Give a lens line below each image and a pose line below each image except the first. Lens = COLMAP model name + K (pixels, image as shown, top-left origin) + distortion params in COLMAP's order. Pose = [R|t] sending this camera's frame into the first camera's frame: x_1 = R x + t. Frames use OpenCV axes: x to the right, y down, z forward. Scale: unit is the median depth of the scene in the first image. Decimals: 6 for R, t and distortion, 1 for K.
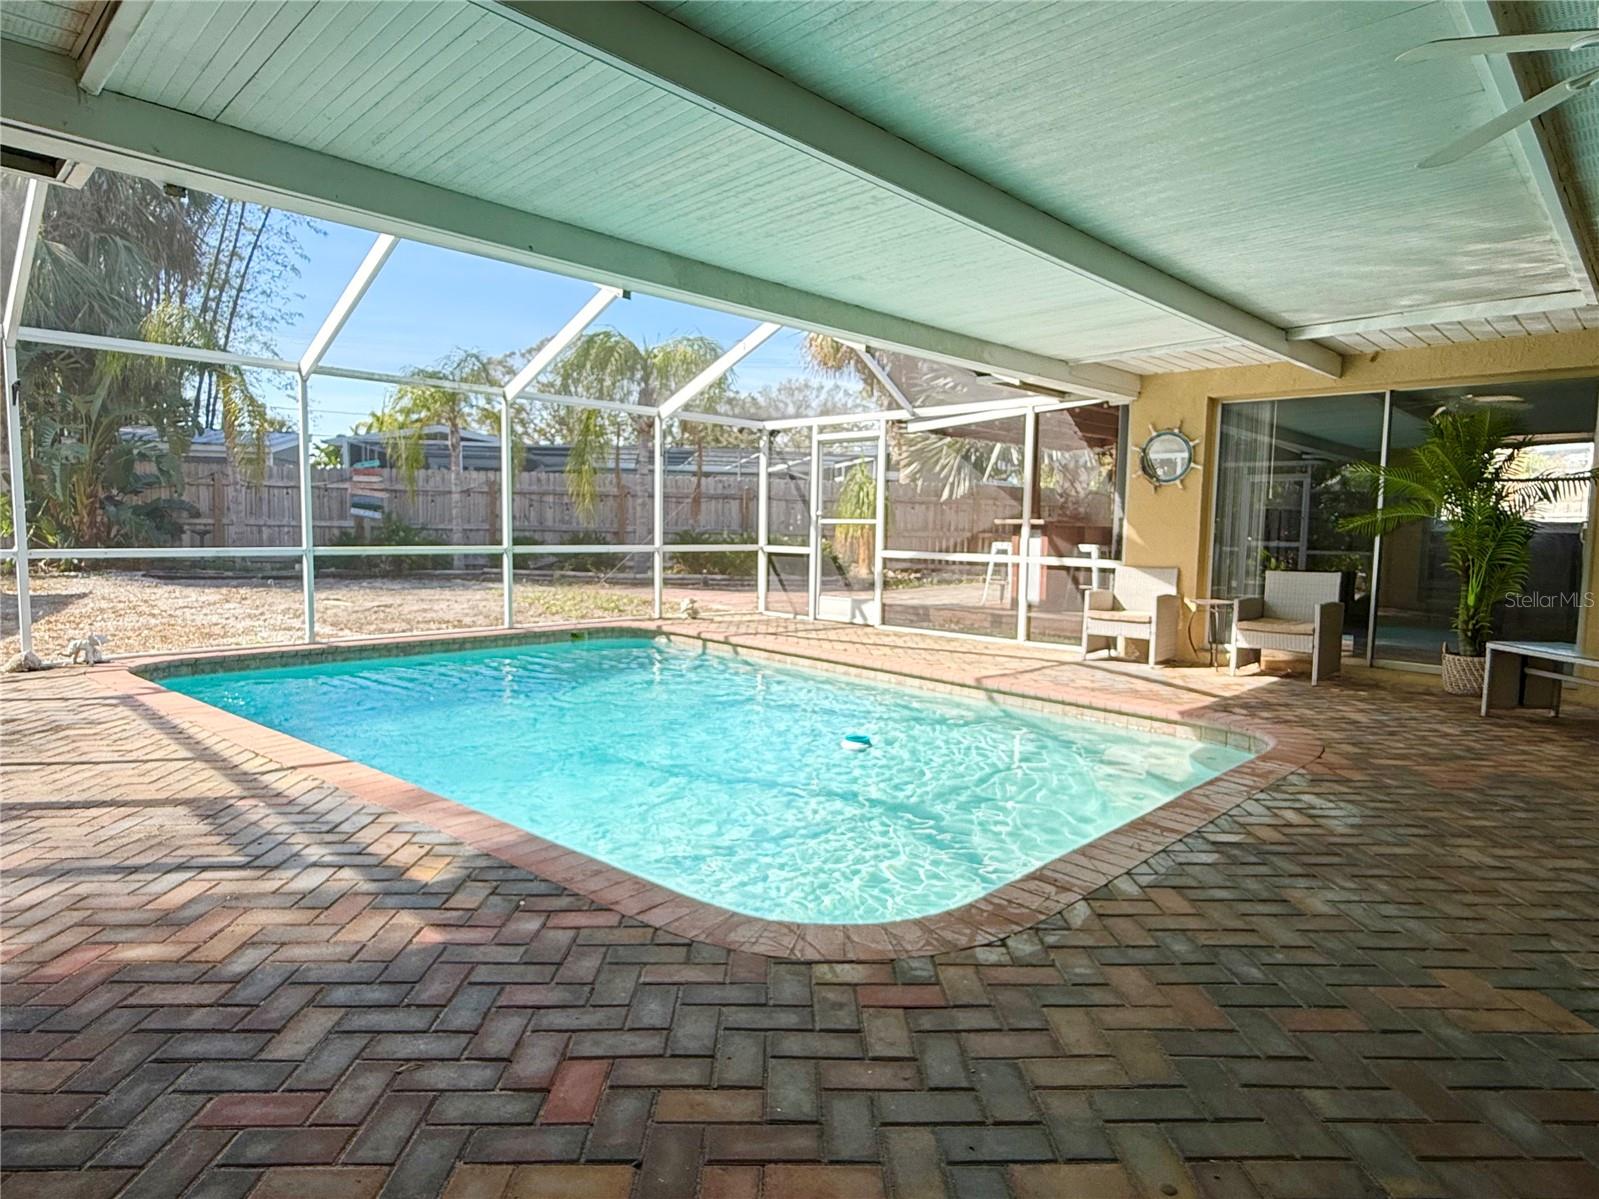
lens RADIAL K [[911.1, 0, 784.7], [0, 911.1, 600.0], [0, 0, 1]] dist [0.014014, 0.000008]
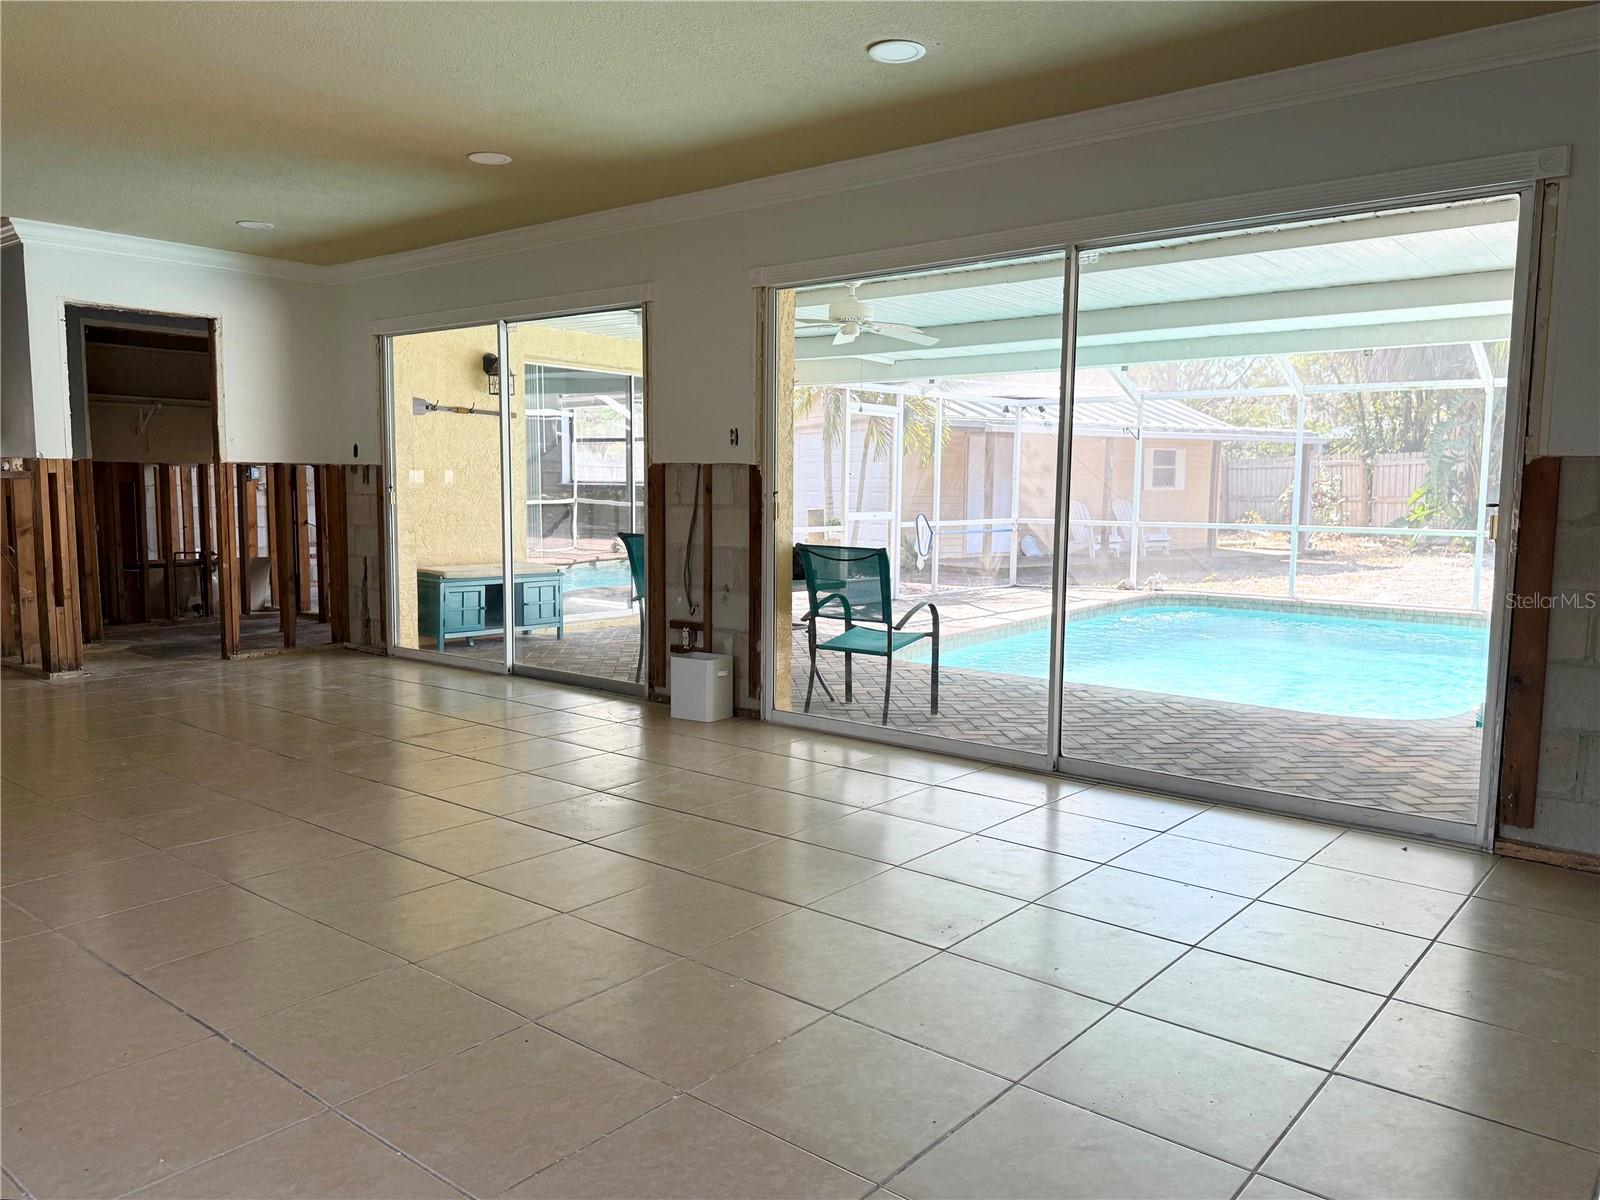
lens RADIAL K [[1140.1, 0, 800.0], [0, 1140.1, 600.0], [0, 0, 1]] dist [0.160593, -0.282479]
pose [[0.075432, 0.081049, -0.993852, 0.795858], [-0.092127, 0.992995, 0.073987, -0.005824], [0.992886, 0.085979, 0.082370, 0.113106]]
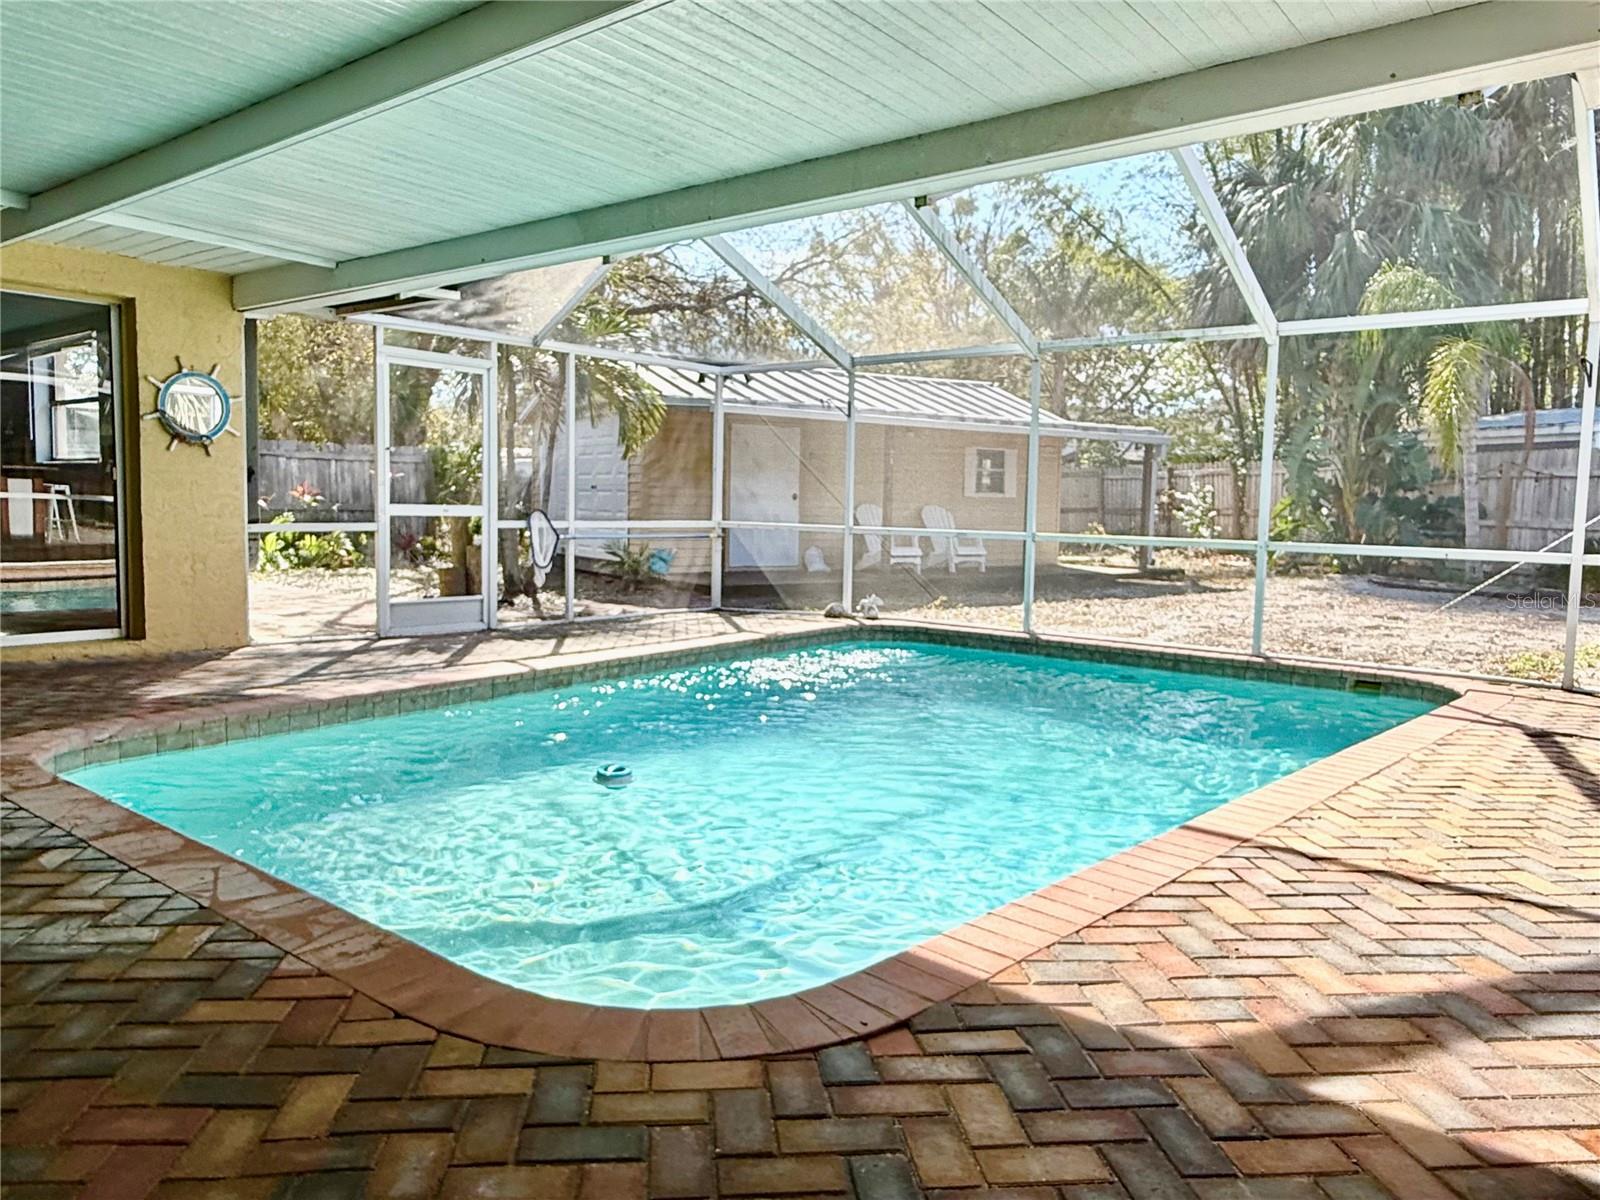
lens RADIAL K [[1114.5, 0, 800.0], [0, 1114.5, 600.0], [0, 0, 1]] dist [0.013254, 0.001090]
pose [[0.093296, 0.071561, -0.993063, 0.453341], [-0.104307, 0.992627, 0.061730, -0.024795], [0.990160, 0.097825, 0.100072, 0.466070]]
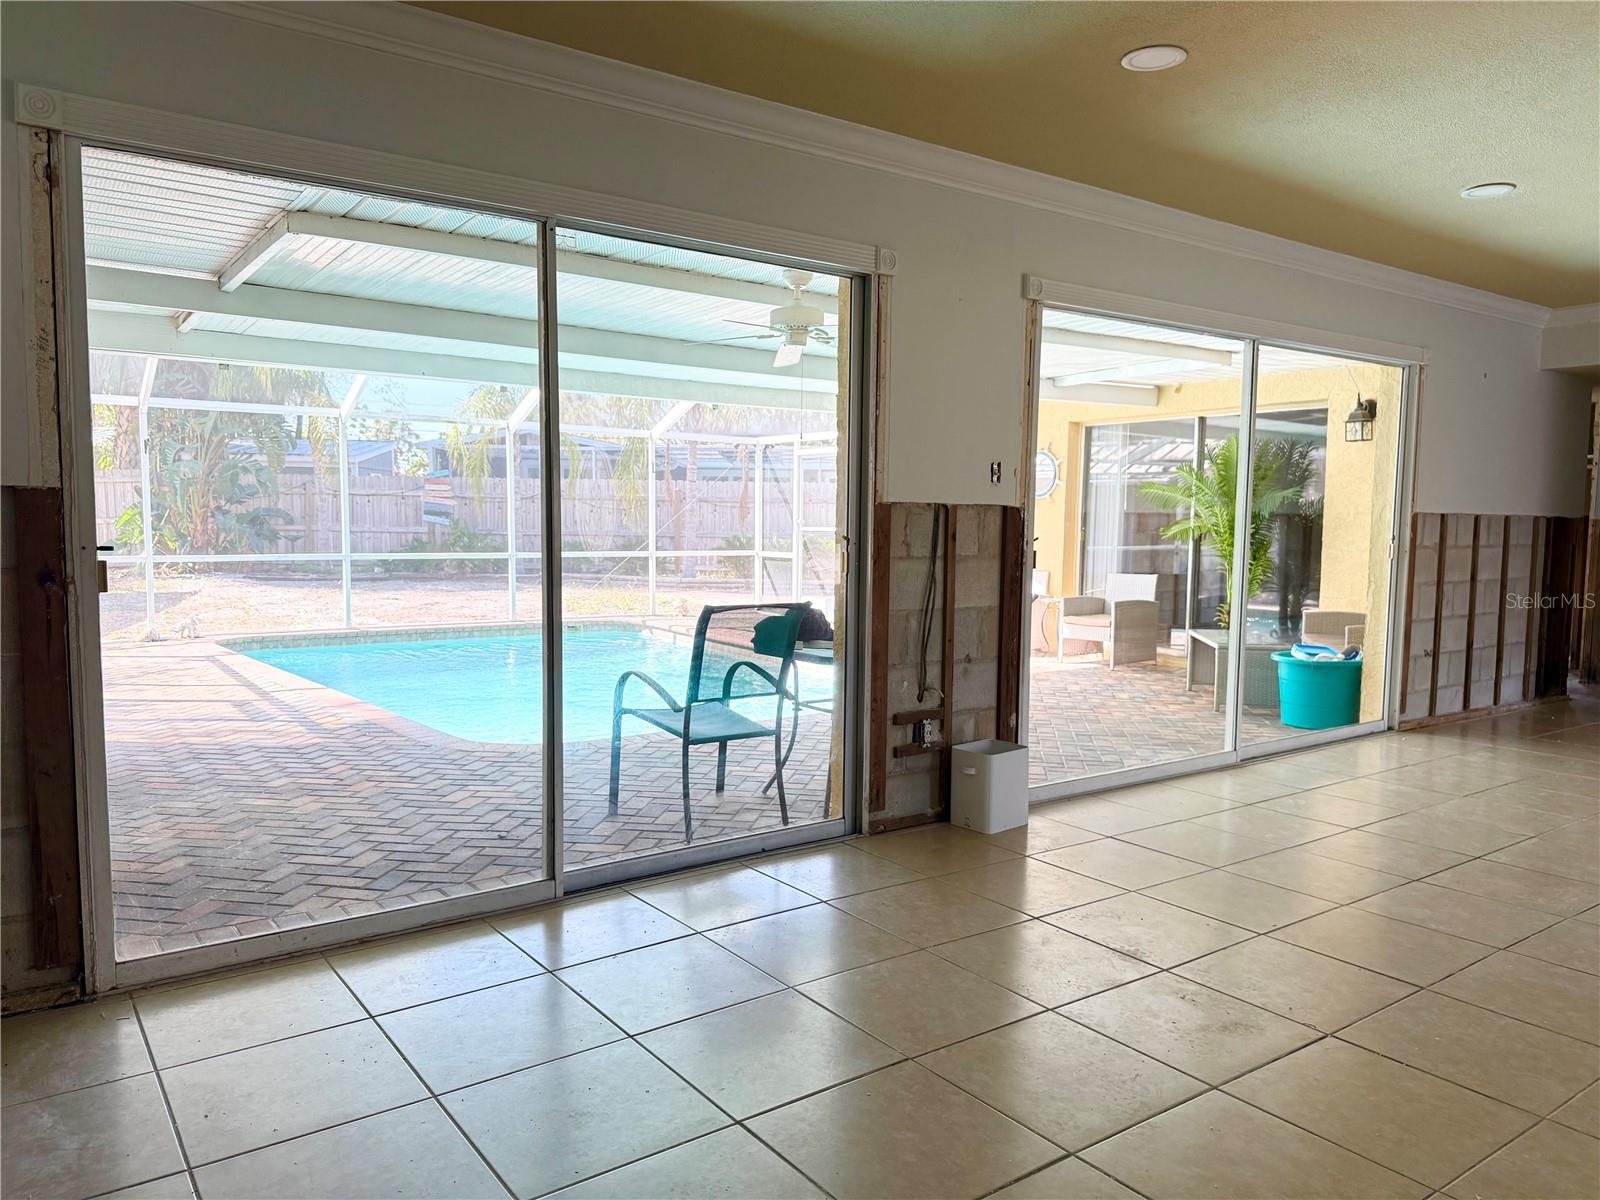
lens RADIAL K [[1100.9, 0, 794.2], [0, 1100.9, 614.3], [0, 0, 1]] dist [0.132829, -0.247936]
pose [[0.985465, 0.008429, -0.169670, 0.256278], [-0.008386, 0.999964, 0.000967, 0.015217], [0.169672, 0.000470, 0.985501, -0.306180]]
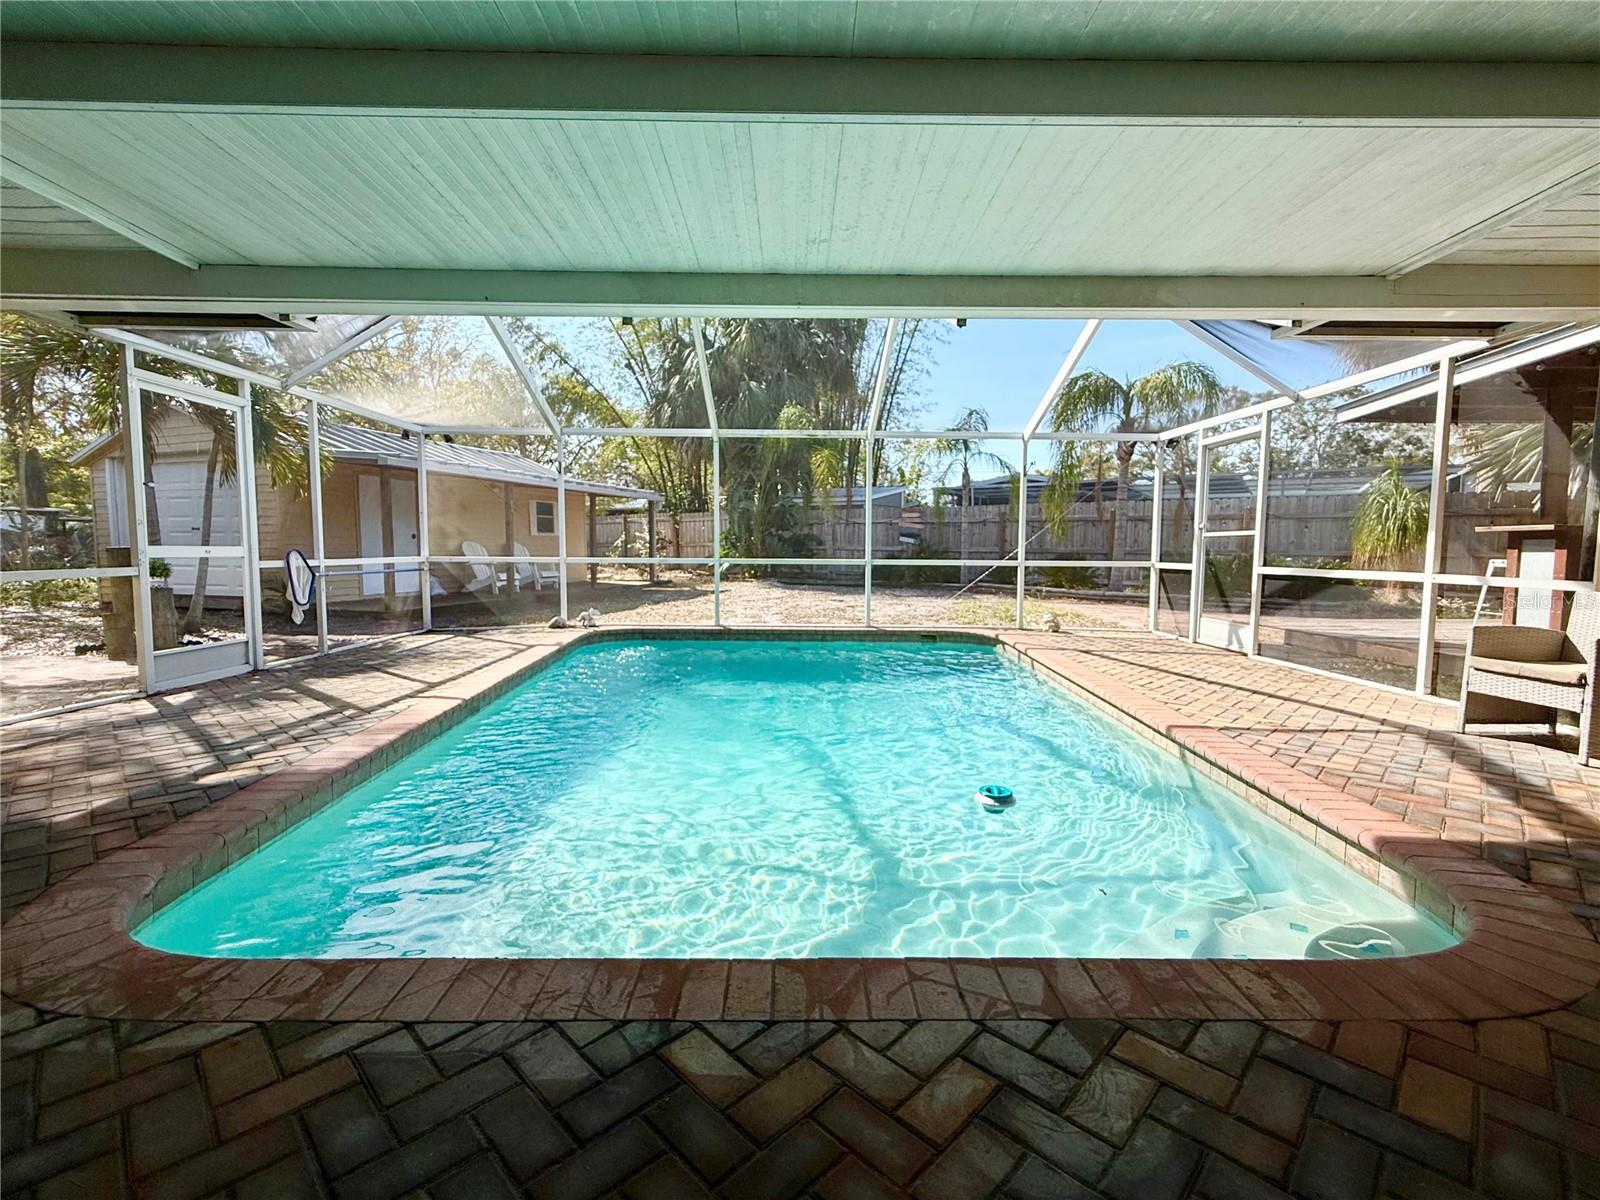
lens RADIAL K [[697.7, 0, 800.0], [0, 697.7, 600.0], [0, 0, 1]] dist [0.000673, 0.000416]
pose [[0.706330, 0.041847, -0.706645, 0.246307], [-0.054433, 0.998506, 0.004721, -0.003160], [0.705787, 0.035130, 0.707552, 0.230547]]
